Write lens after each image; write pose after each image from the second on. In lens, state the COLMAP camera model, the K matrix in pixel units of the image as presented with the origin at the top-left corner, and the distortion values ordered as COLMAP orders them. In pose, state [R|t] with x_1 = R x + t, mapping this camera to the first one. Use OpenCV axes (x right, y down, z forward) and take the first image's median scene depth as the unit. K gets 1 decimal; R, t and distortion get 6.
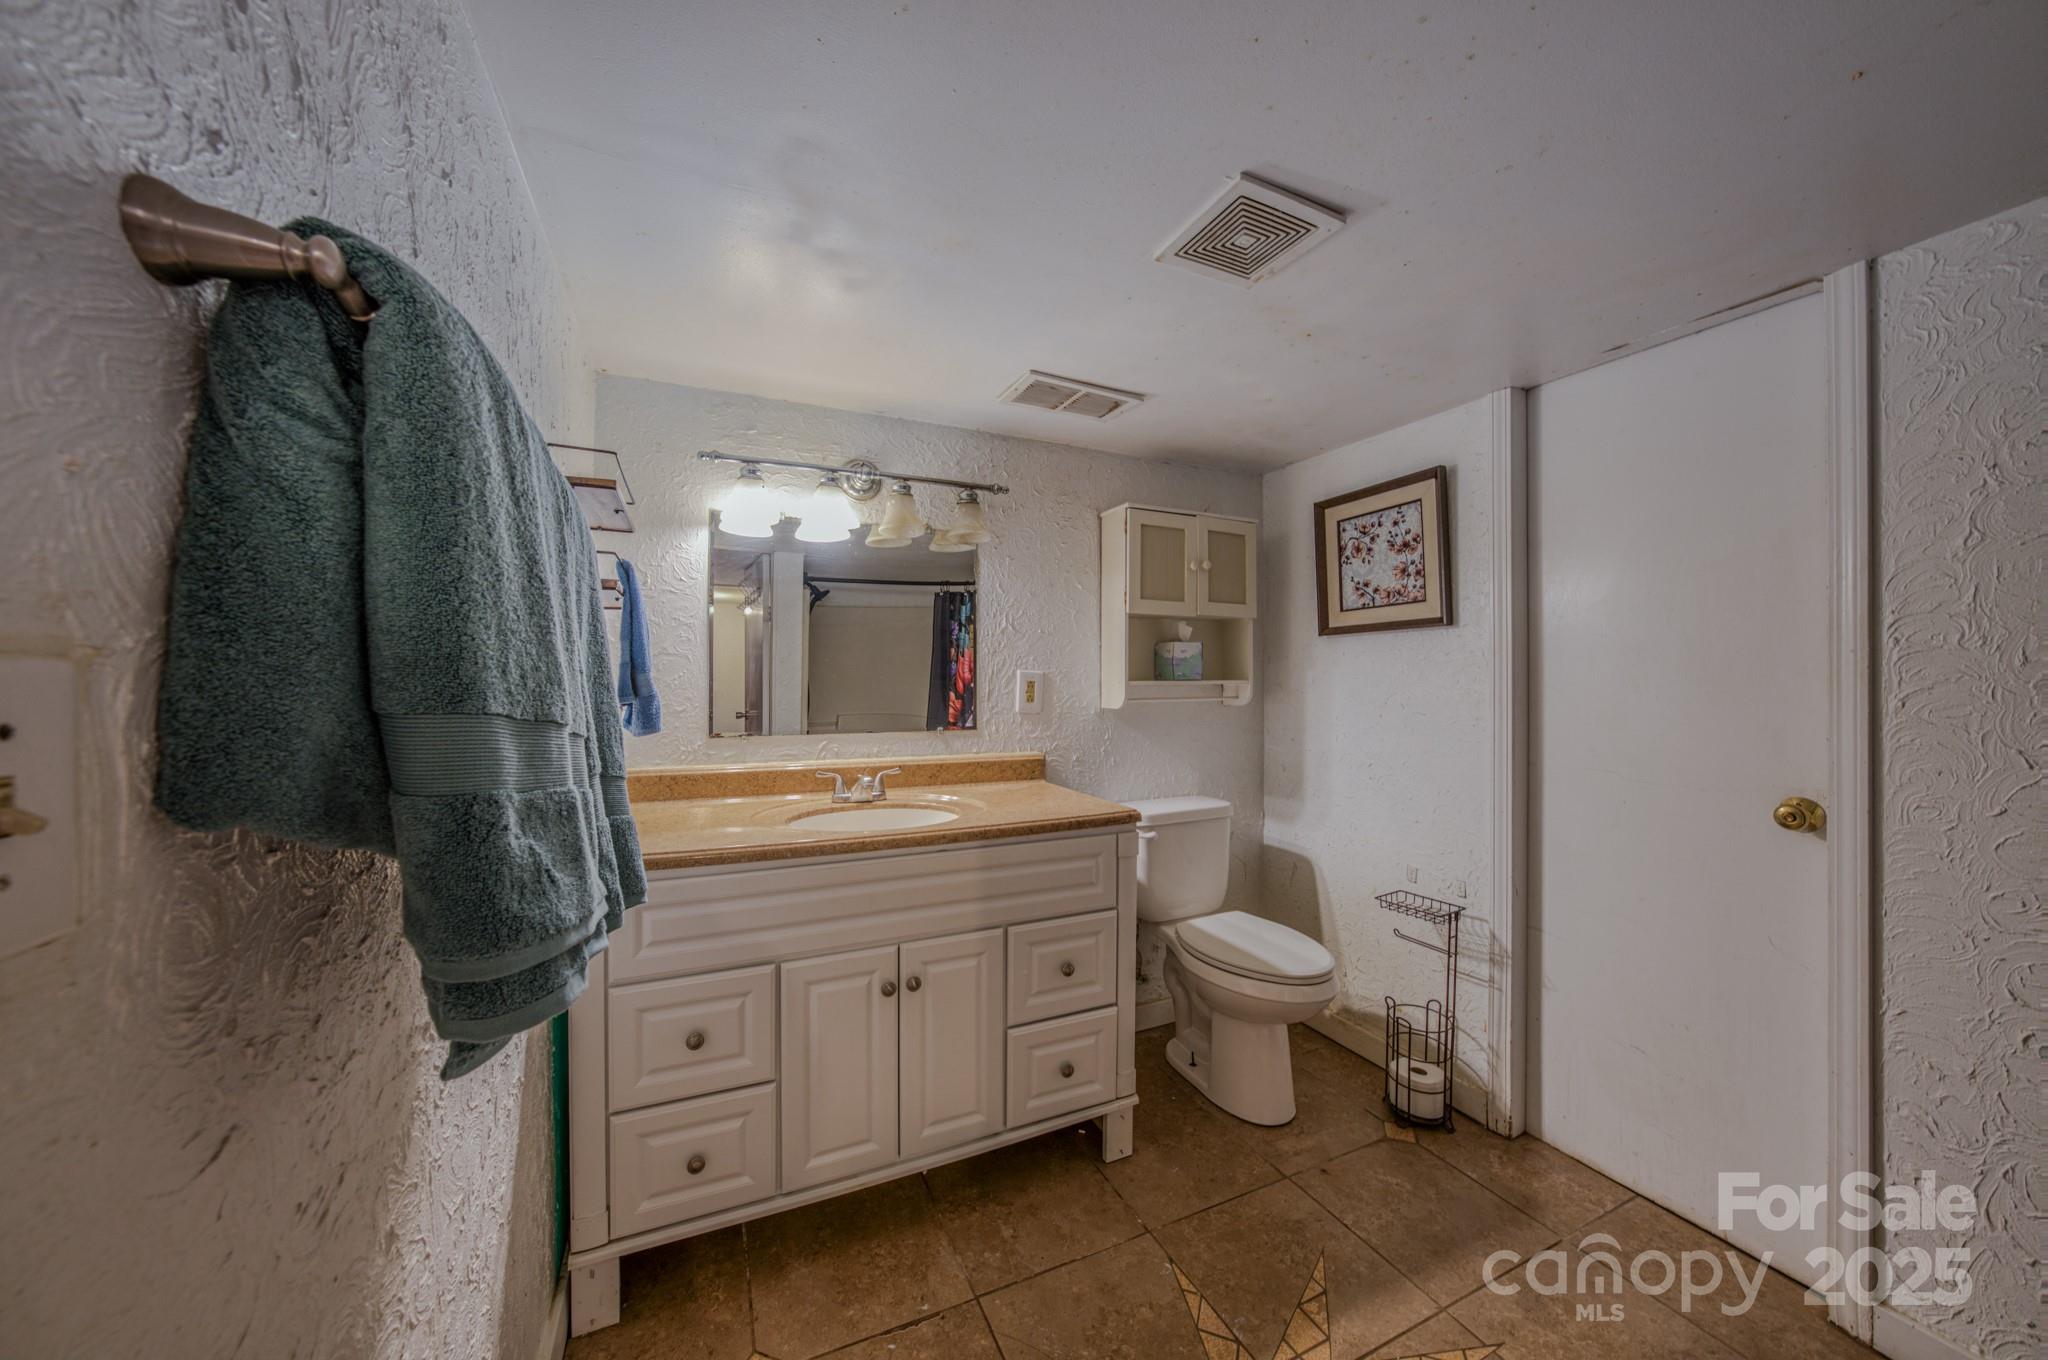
lens RADIAL K [[704.6, 0, 1022.7], [0, 704.6, 679.8], [0, 0, 1]] dist [-0.015708, 0.000720]
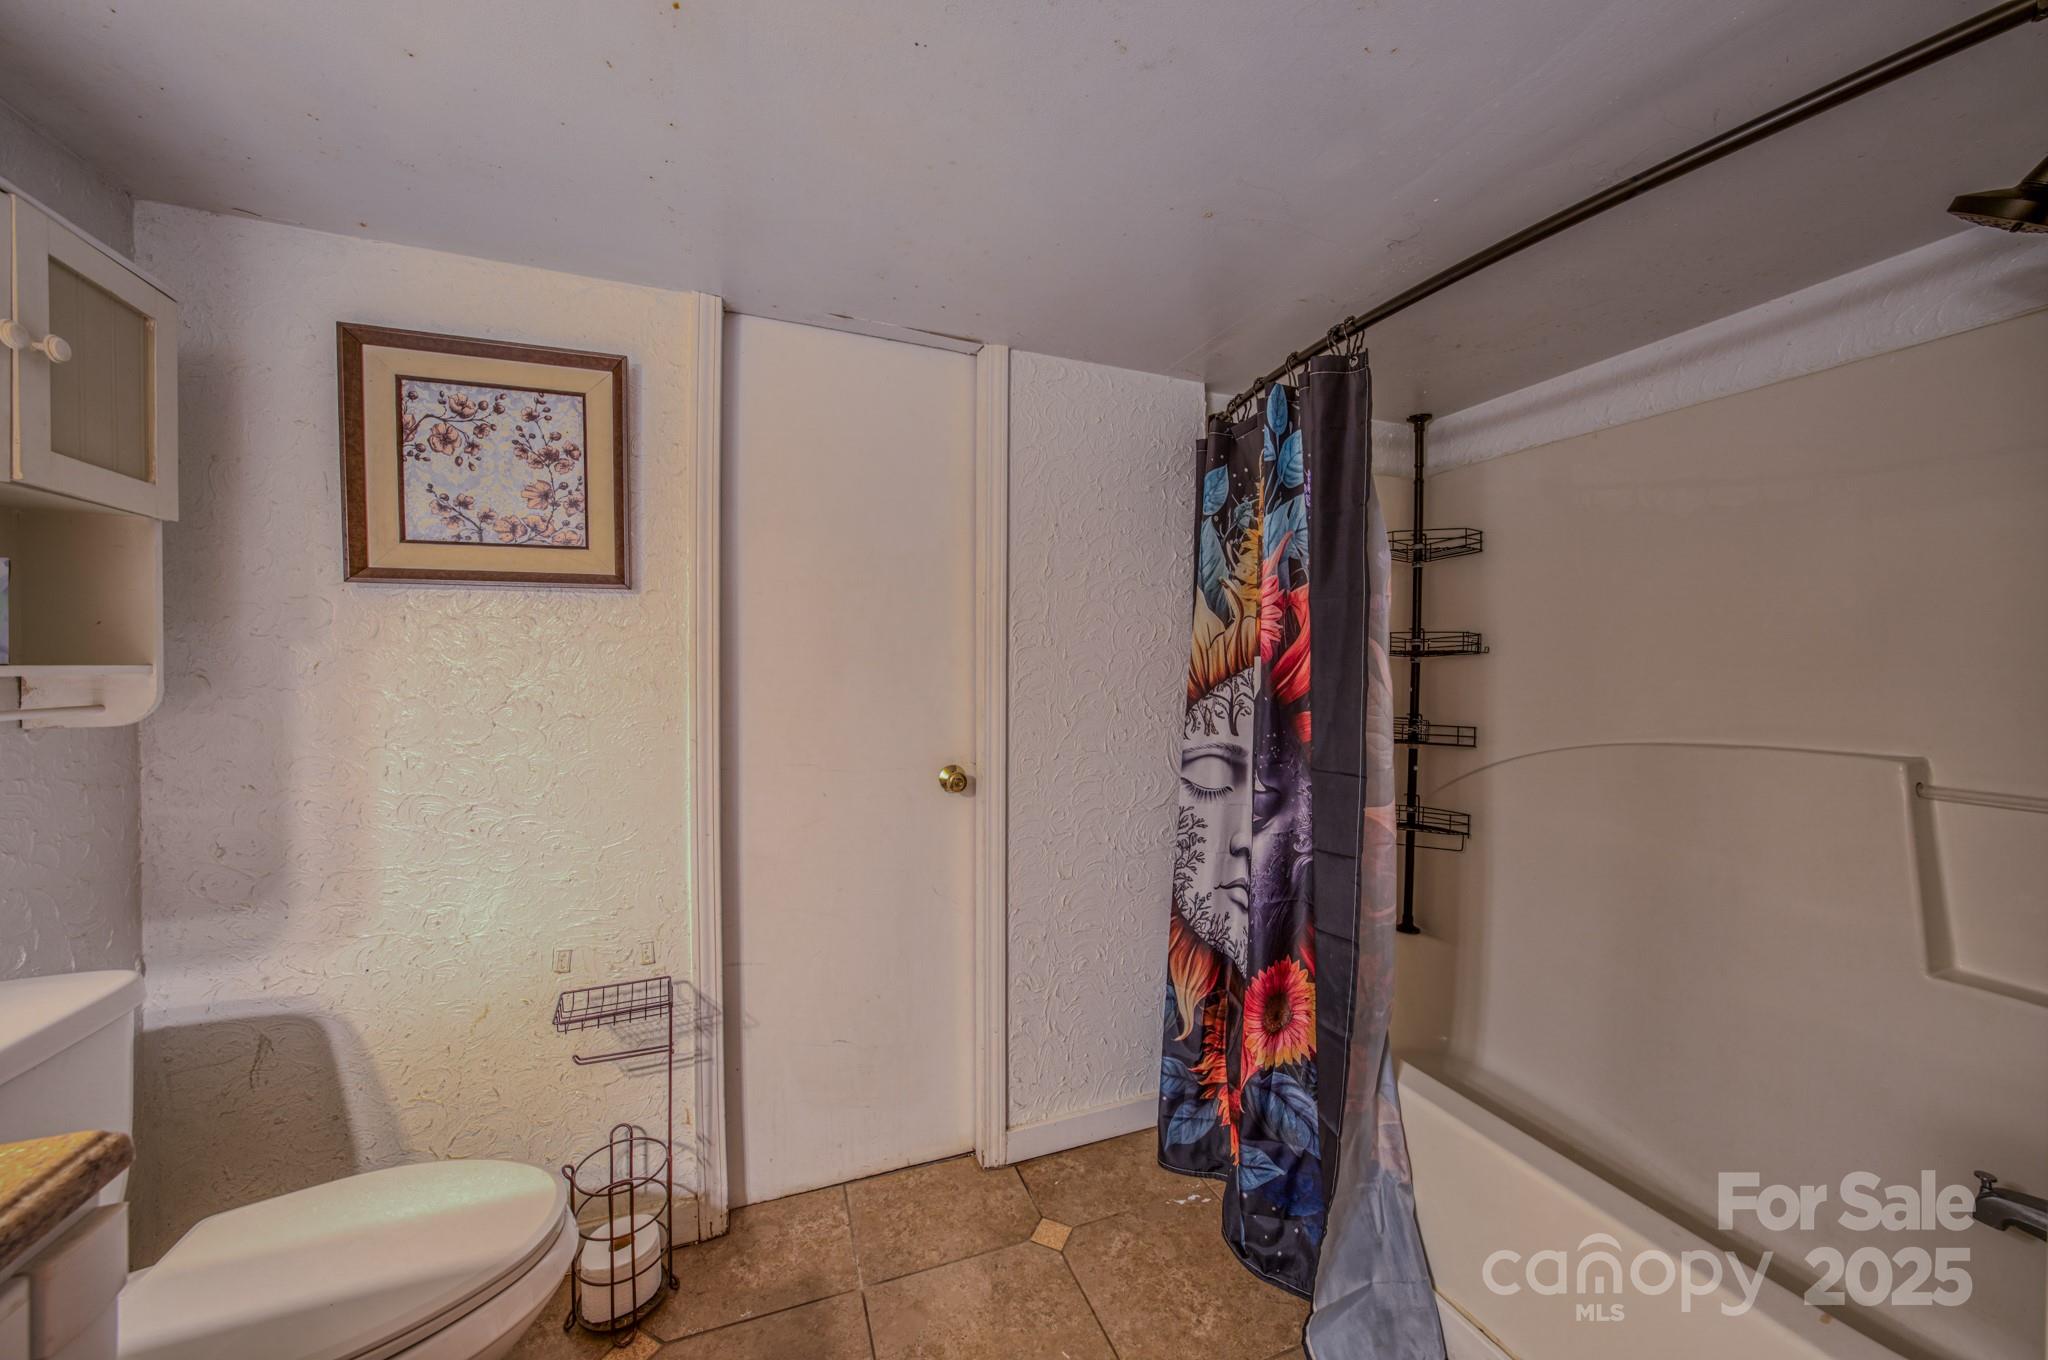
lens RADIAL K [[704.6, 0, 1016.1], [0, 704.6, 679.0], [0, 0, 1]] dist [-0.015708, 0.000720]
pose [[0.068673, -0.015002, 0.997526, -0.065507], [-0.003833, 0.999876, 0.015301, 0.000510], [-0.997632, -0.004874, 0.068607, 0.521294]]
